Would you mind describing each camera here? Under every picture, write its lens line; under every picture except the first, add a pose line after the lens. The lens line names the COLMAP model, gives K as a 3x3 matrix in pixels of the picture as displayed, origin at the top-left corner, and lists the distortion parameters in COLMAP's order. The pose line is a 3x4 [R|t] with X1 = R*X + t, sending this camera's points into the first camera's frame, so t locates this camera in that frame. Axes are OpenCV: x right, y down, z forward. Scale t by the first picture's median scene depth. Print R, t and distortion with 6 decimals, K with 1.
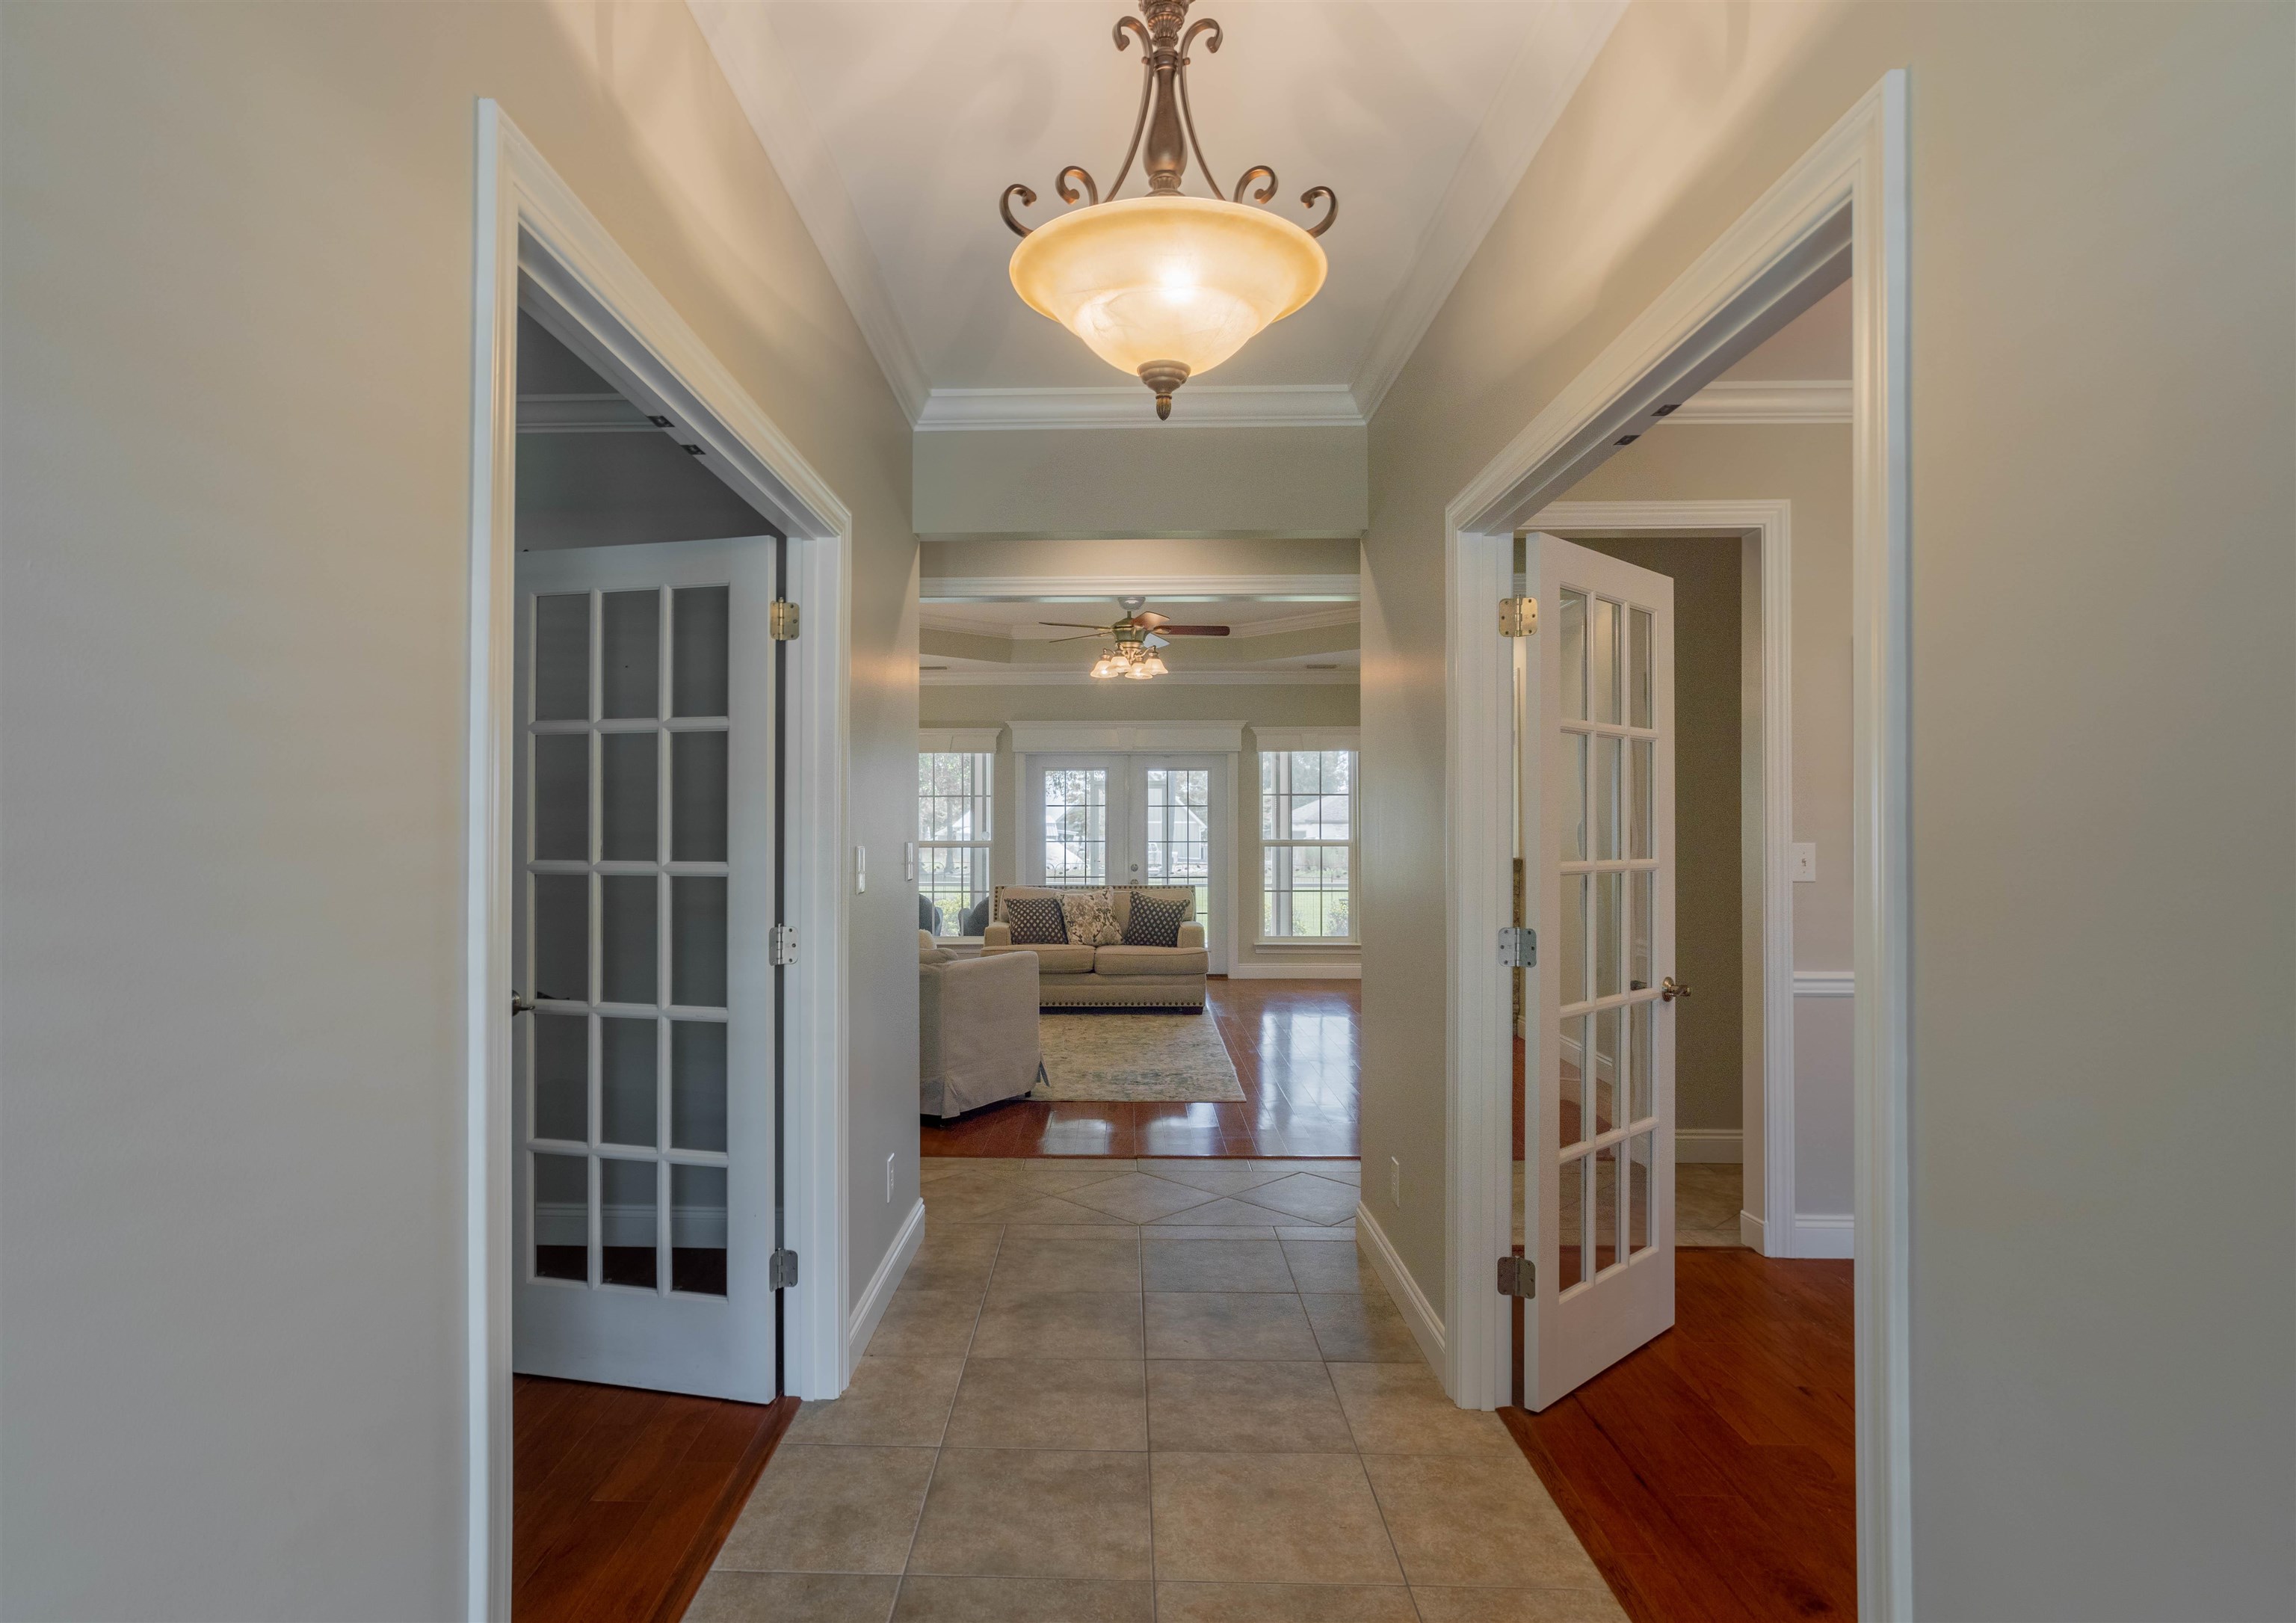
lens RADIAL K [[1233.9, 0, 1124.2], [0, 1233.9, 818.5], [0, 0, 1]] dist [0.004096, 0.000443]
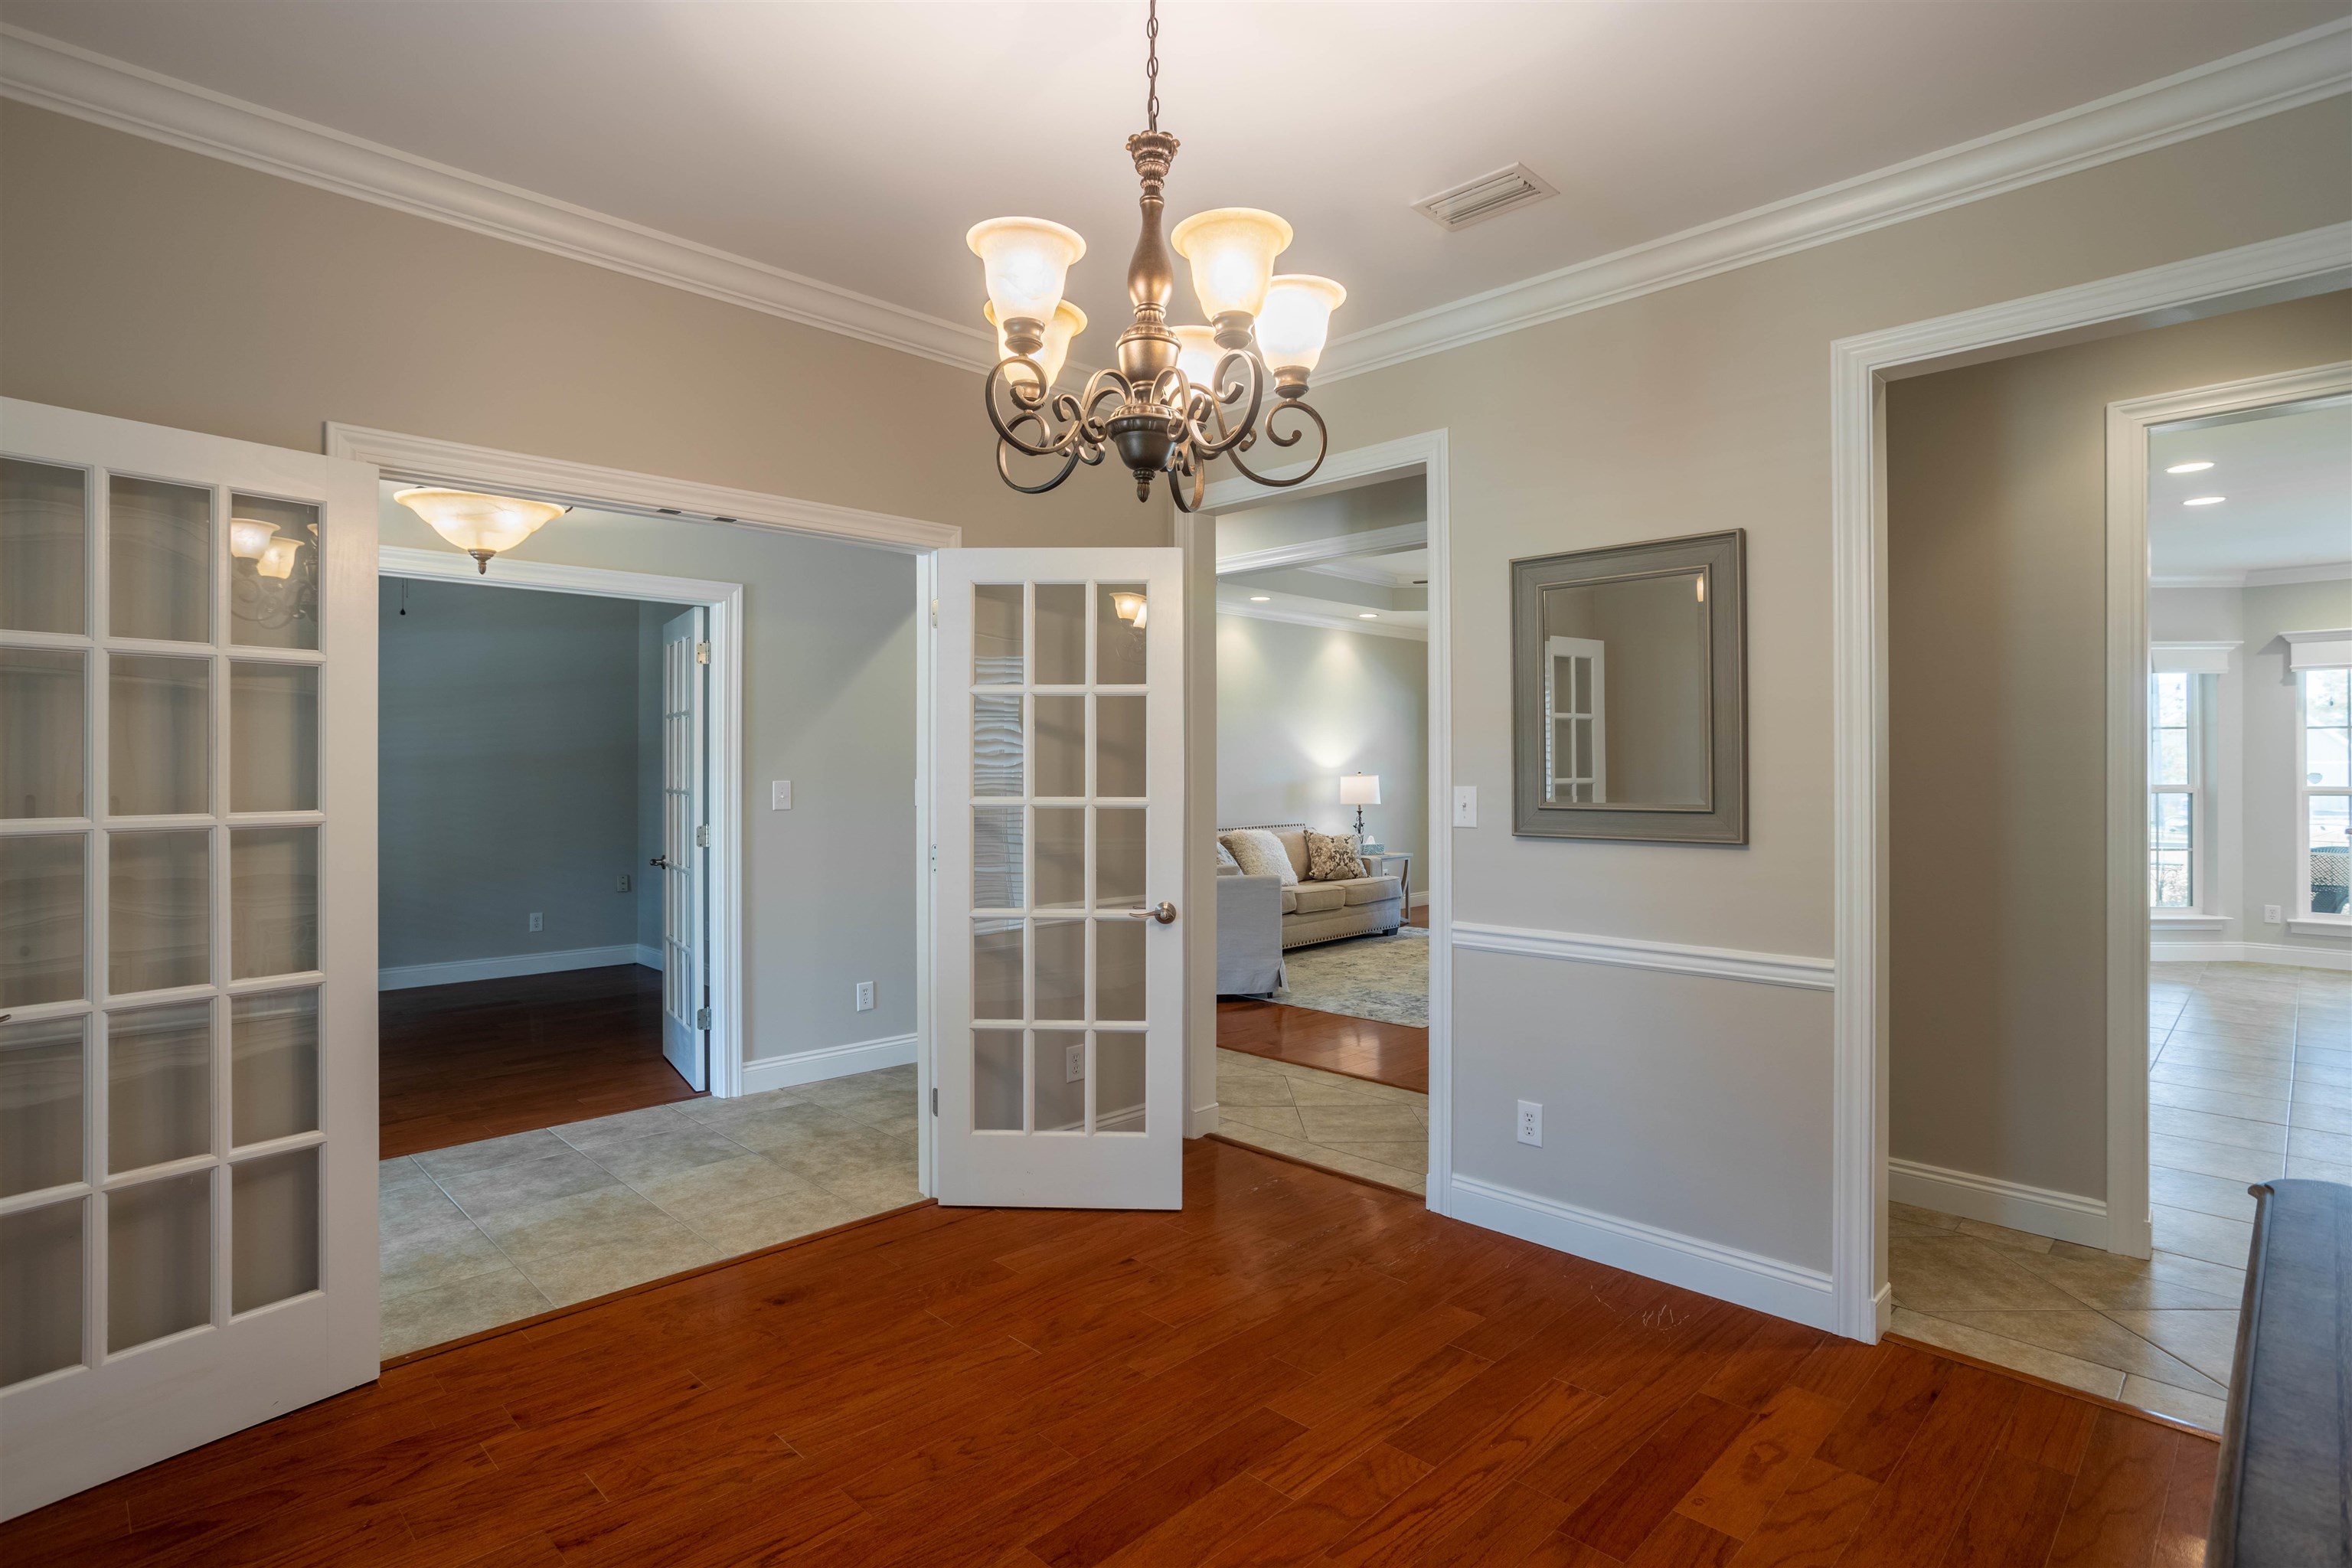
lens RADIAL K [[1195.7, 0, 1158.2], [0, 1195.7, 769.4], [0, 0, 1]] dist [-0.050718, 0.026797]
pose [[0.708959, -0.000127, -0.705250, 0.432343], [0.006260, 0.999962, 0.006112, -0.000122], [0.705222, -0.008748, 0.708932, 0.078061]]
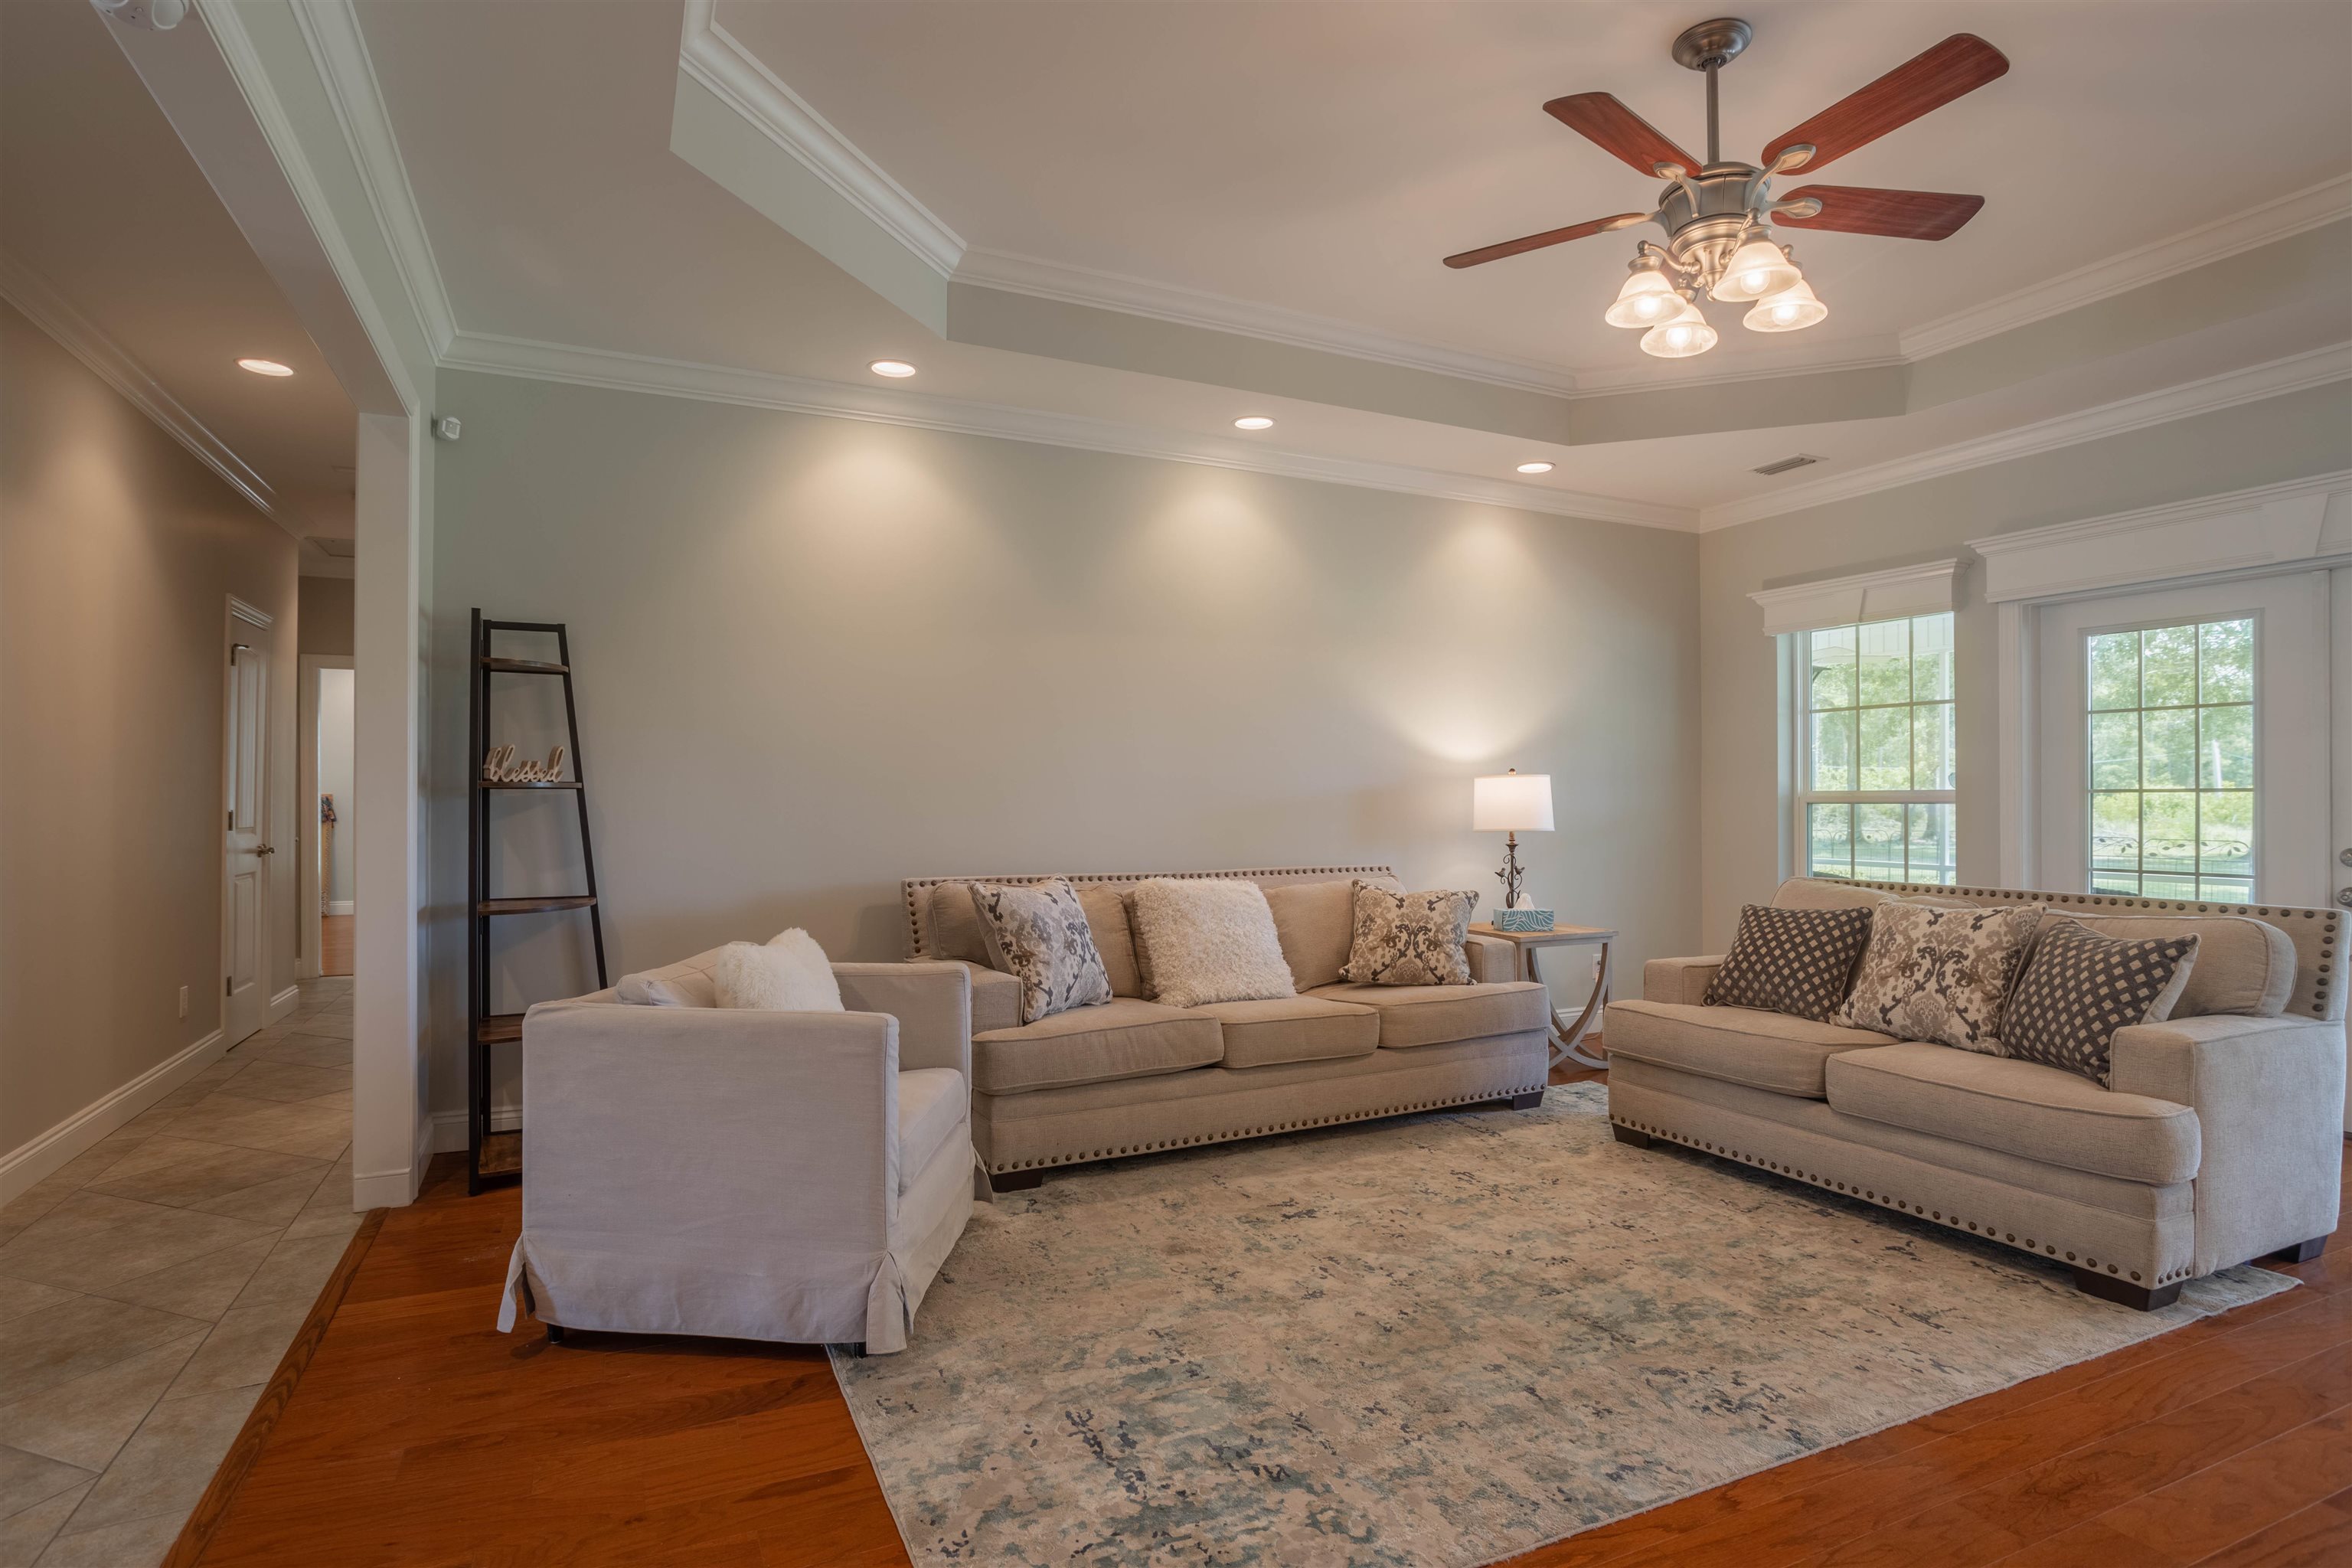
lens RADIAL K [[1195.7, 0, 1141.9], [0, 1195.7, 798.9], [0, 0, 1]] dist [-0.050718, 0.026797]
pose [[0.415284, 0.001826, -0.909690, 0.223271], [0.006599, 0.999966, 0.005020, 0.021080], [0.909668, -0.008088, 0.415258, 0.612550]]
